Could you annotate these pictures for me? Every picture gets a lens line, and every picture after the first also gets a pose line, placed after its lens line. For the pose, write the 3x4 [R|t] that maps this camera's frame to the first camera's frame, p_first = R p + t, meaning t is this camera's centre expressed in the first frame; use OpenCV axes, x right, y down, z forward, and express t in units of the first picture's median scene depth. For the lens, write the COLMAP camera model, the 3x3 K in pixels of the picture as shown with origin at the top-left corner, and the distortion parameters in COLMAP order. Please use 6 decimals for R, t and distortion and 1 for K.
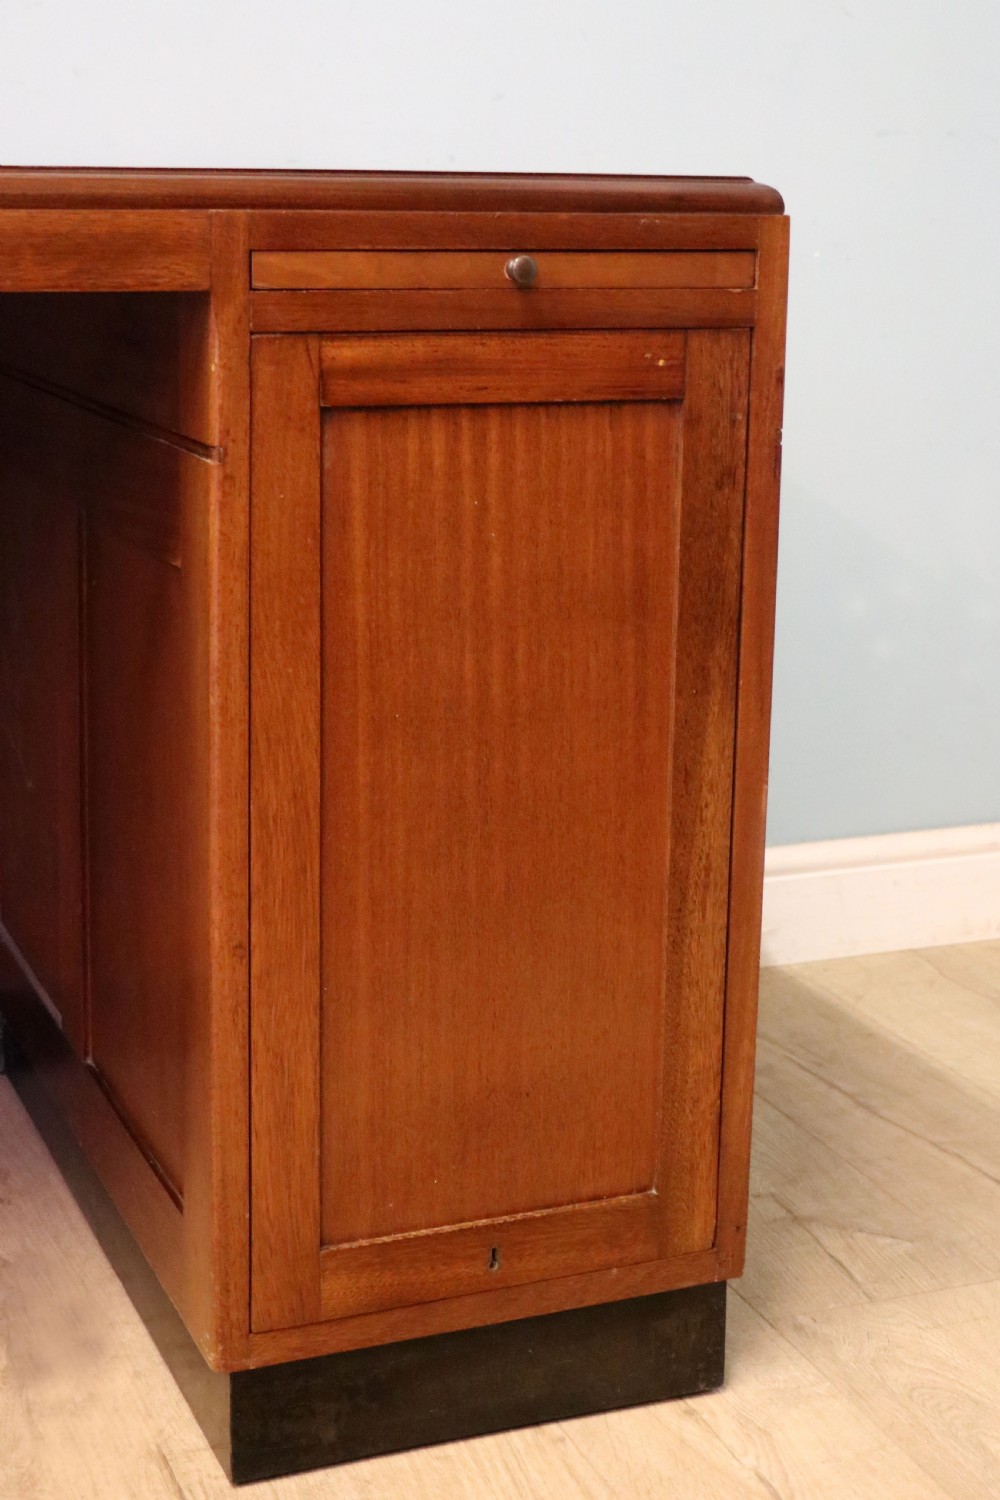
lens RADIAL K [[2395.7, 0, 467.6], [0, 2395.7, 612.6], [0, 0, 1]] dist [-0.028237, 0.228179]
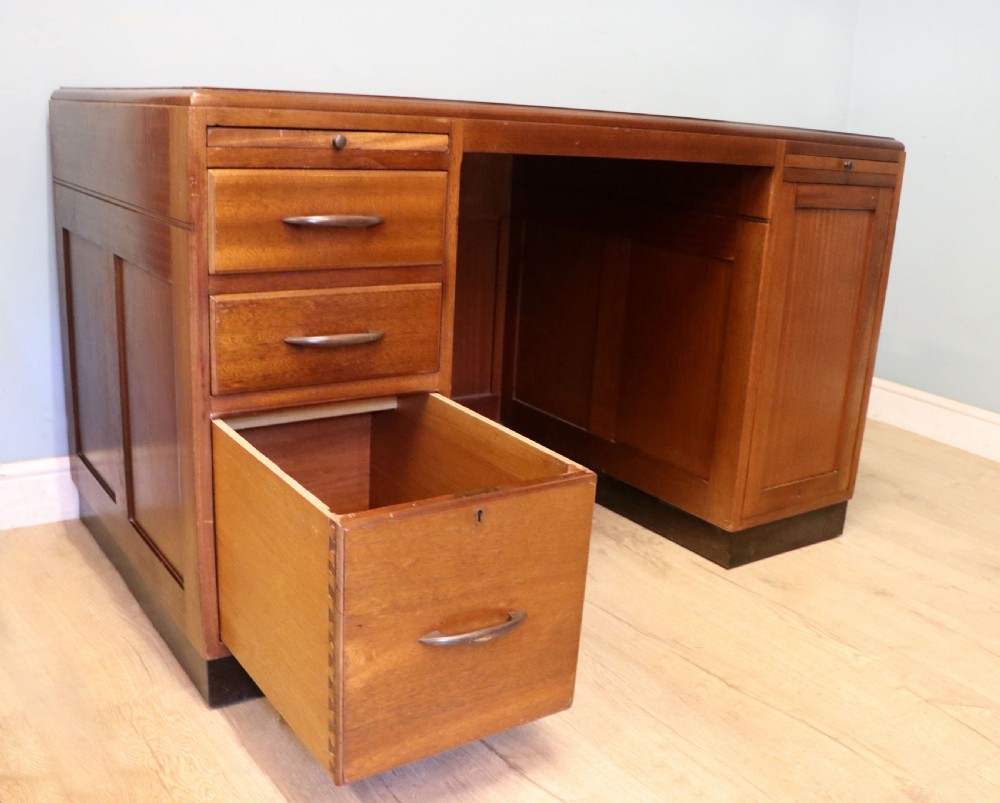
lens RADIAL K [[1042.4, 0, 547.5], [0, 1042.4, 438.2], [0, 0, 1]] dist [-0.197646, 0.170403]
pose [[0.967090, -0.027942, 0.252894, -0.645844], [-0.004610, 0.991864, 0.127222, 0.036590], [-0.254391, -0.124201, 0.959093, -0.168474]]
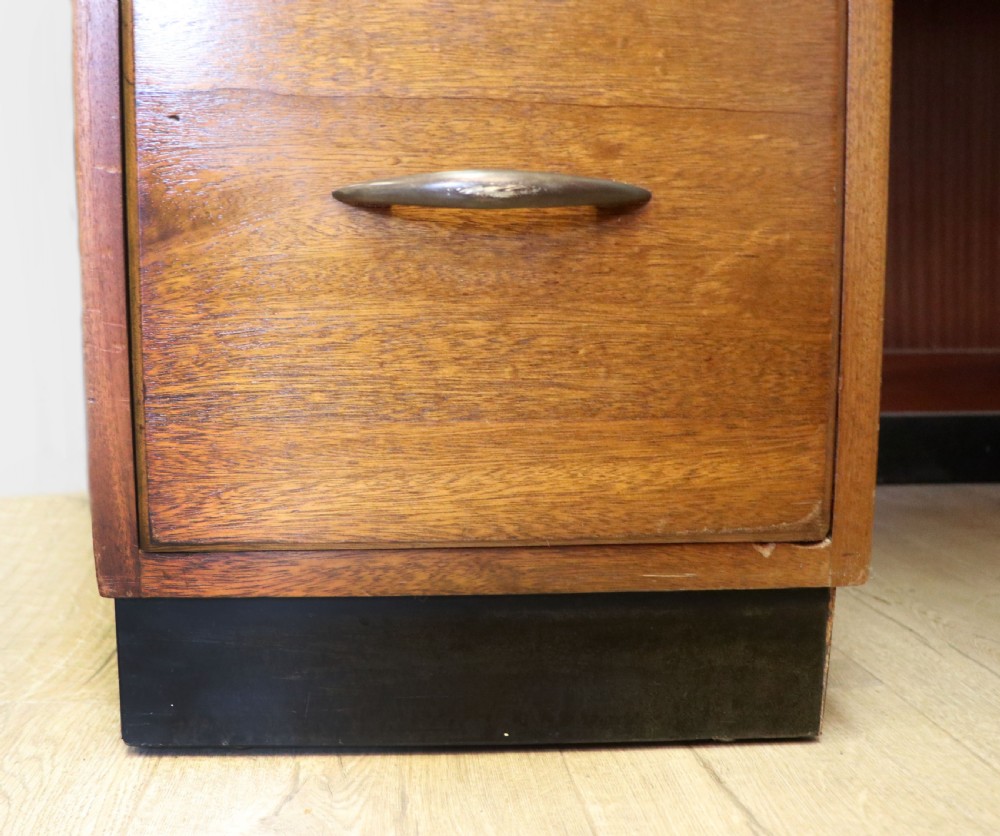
lens RADIAL K [[1107.5, 0, 345.2], [0, 1107.5, 465.3], [0, 0, 1]] dist [-0.192474, 0.144972]
pose [[0.920583, 0.025610, -0.389707, -0.511257], [-0.038503, 0.998938, -0.025308, 0.314159], [0.388645, 0.038303, 0.920591, 0.460572]]
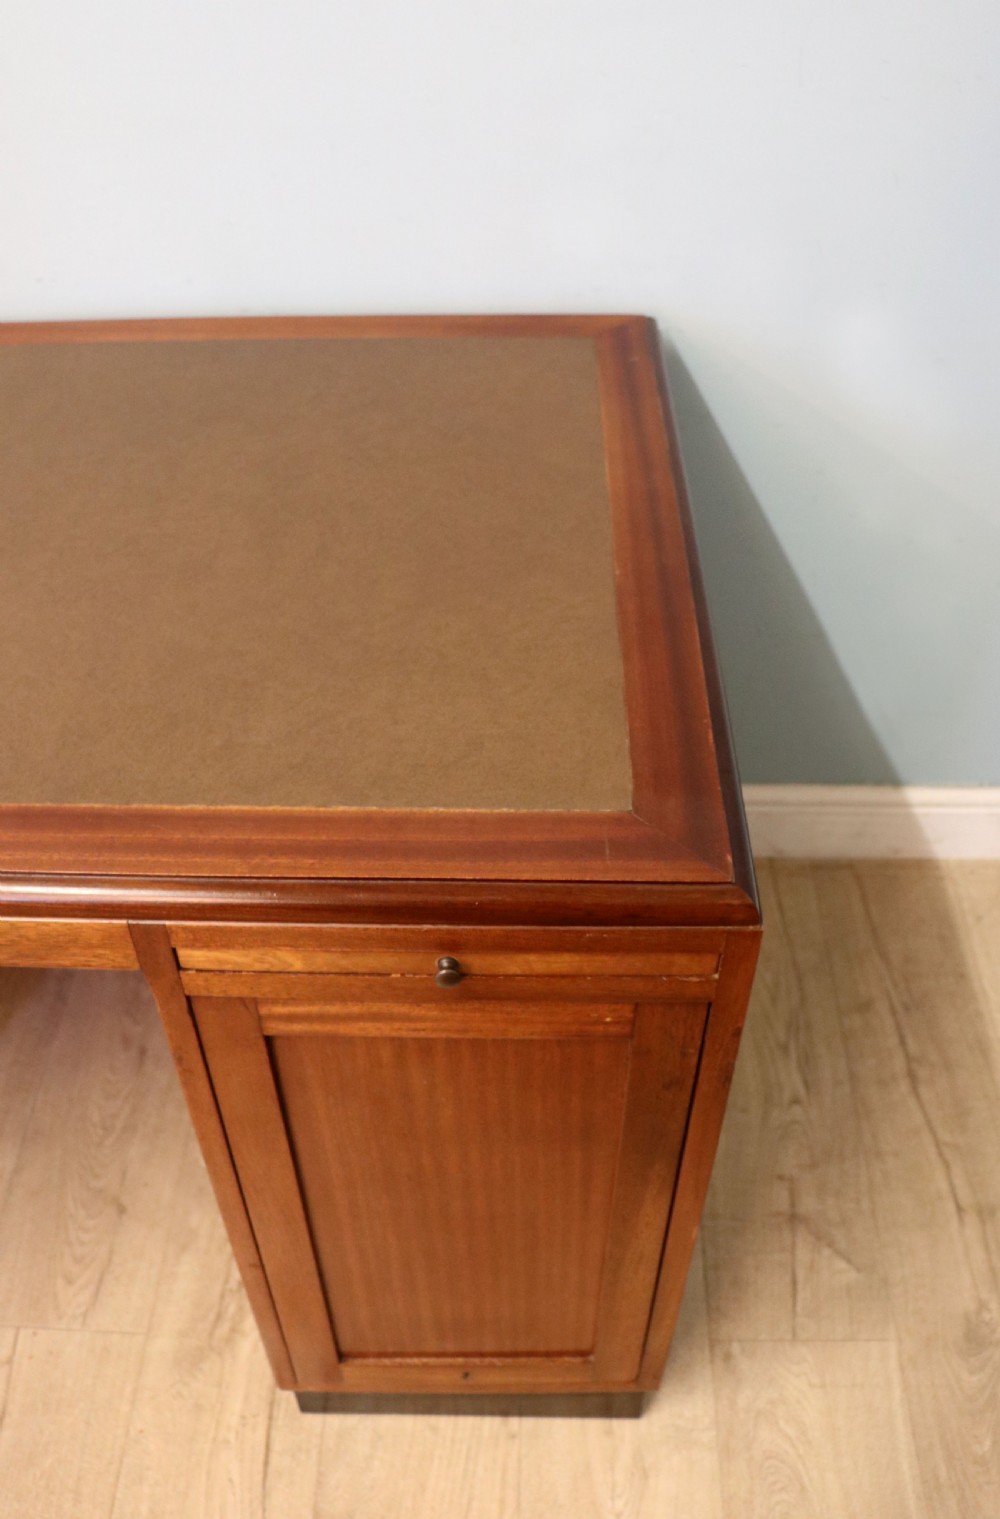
lens RADIAL K [[1339.1, 0, 494.4], [0, 1339.1, 732.5], [0, 0, 1]] dist [-0.188014, 0.138027]
pose [[0.922563, 0.242025, -0.300501, 0.173796], [-0.050101, 0.847359, 0.528652, -0.497061], [0.382579, -0.472660, 0.793868, 0.584019]]
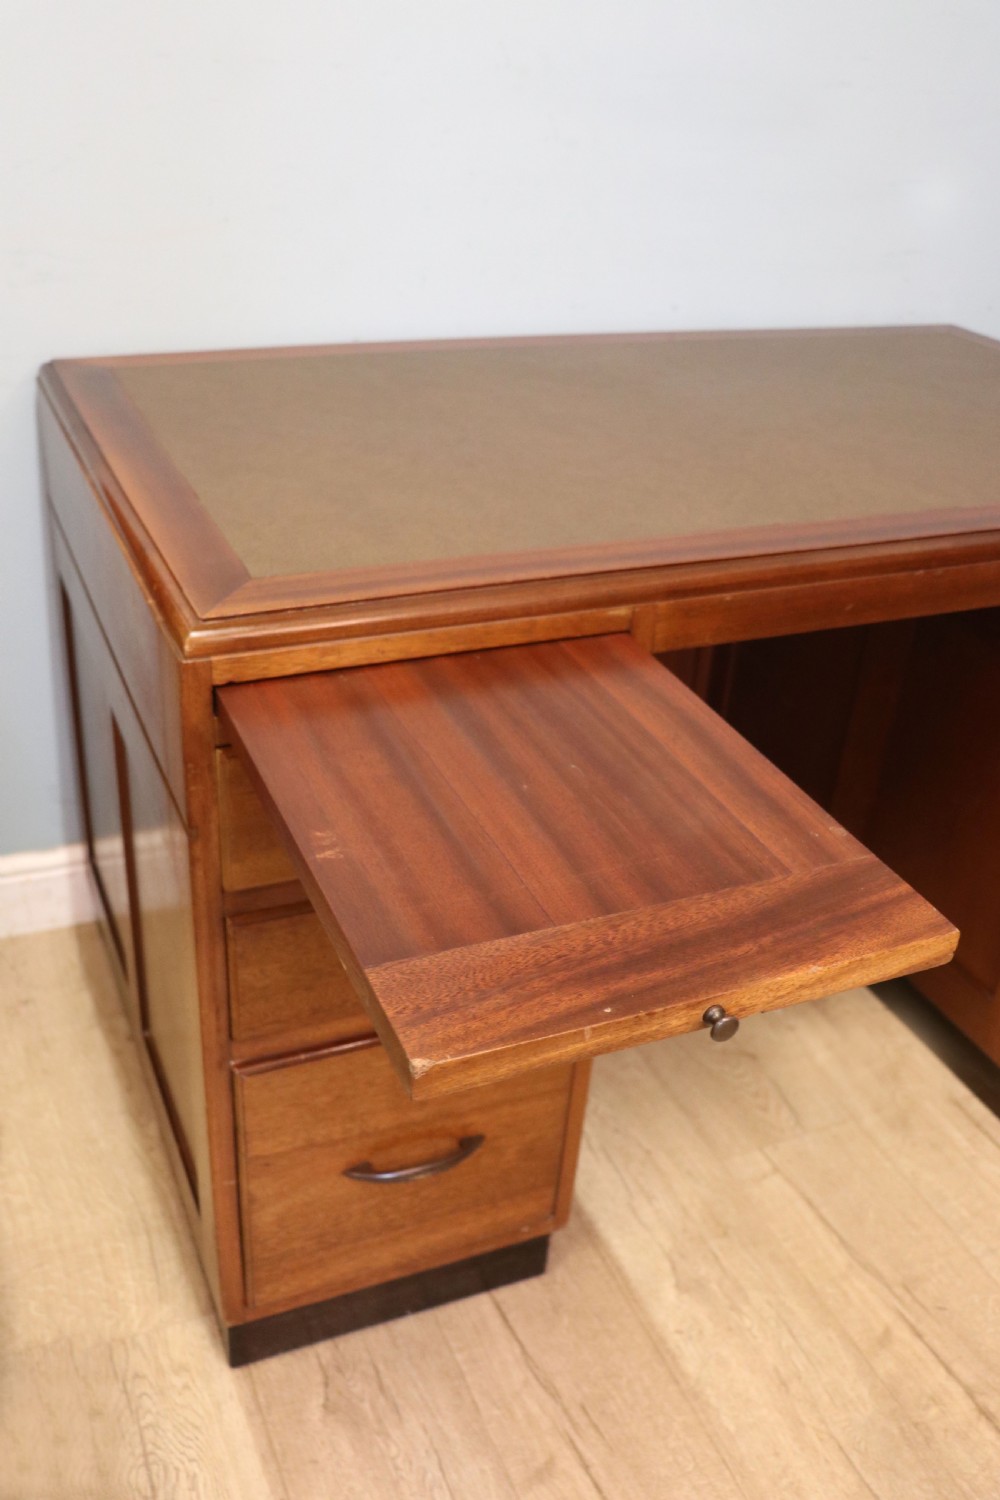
lens RADIAL K [[1337.4, 0, 469.6], [0, 1337.4, 749.9], [0, 0, 1]] dist [-0.161711, 0.185455]
pose [[0.999001, 0.024397, 0.037429, -0.600908], [-0.035408, 0.943220, 0.330277, -0.281160], [-0.027246, -0.331272, 0.943142, 0.083103]]
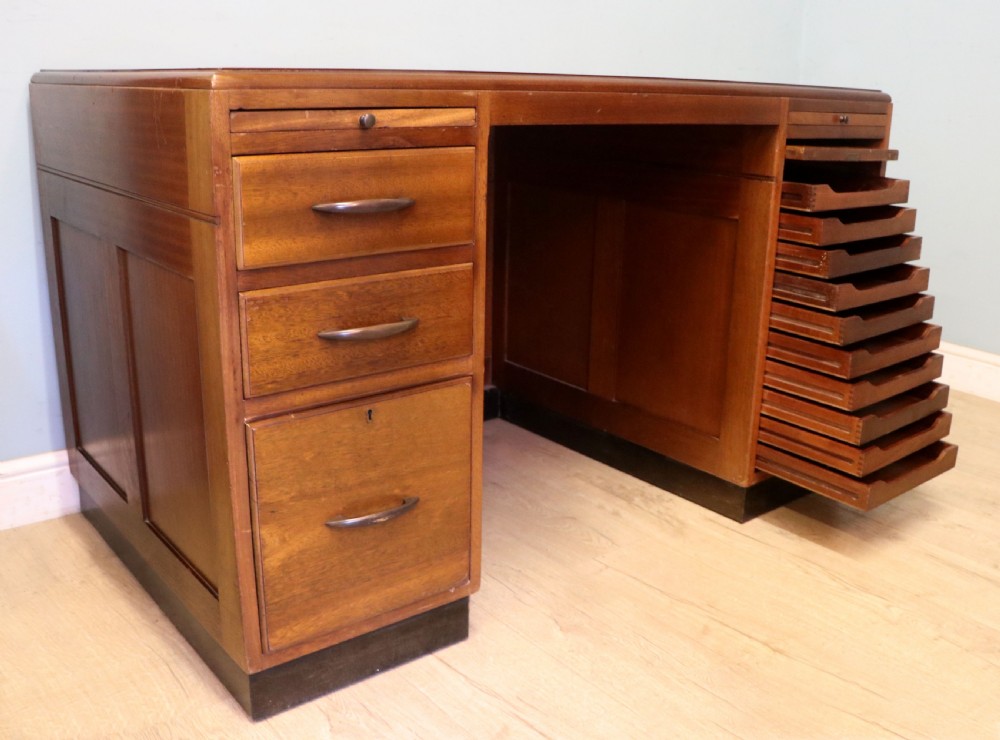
lens RADIAL K [[971.5, 0, 536.2], [0, 971.5, 367.0], [0, 0, 1]] dist [-0.196665, 0.161227]
pose [[0.947788, -0.079300, 0.308883, -0.711759], [0.042485, 0.991354, 0.124148, 0.004504], [-0.316057, -0.104543, 0.942963, -0.044743]]
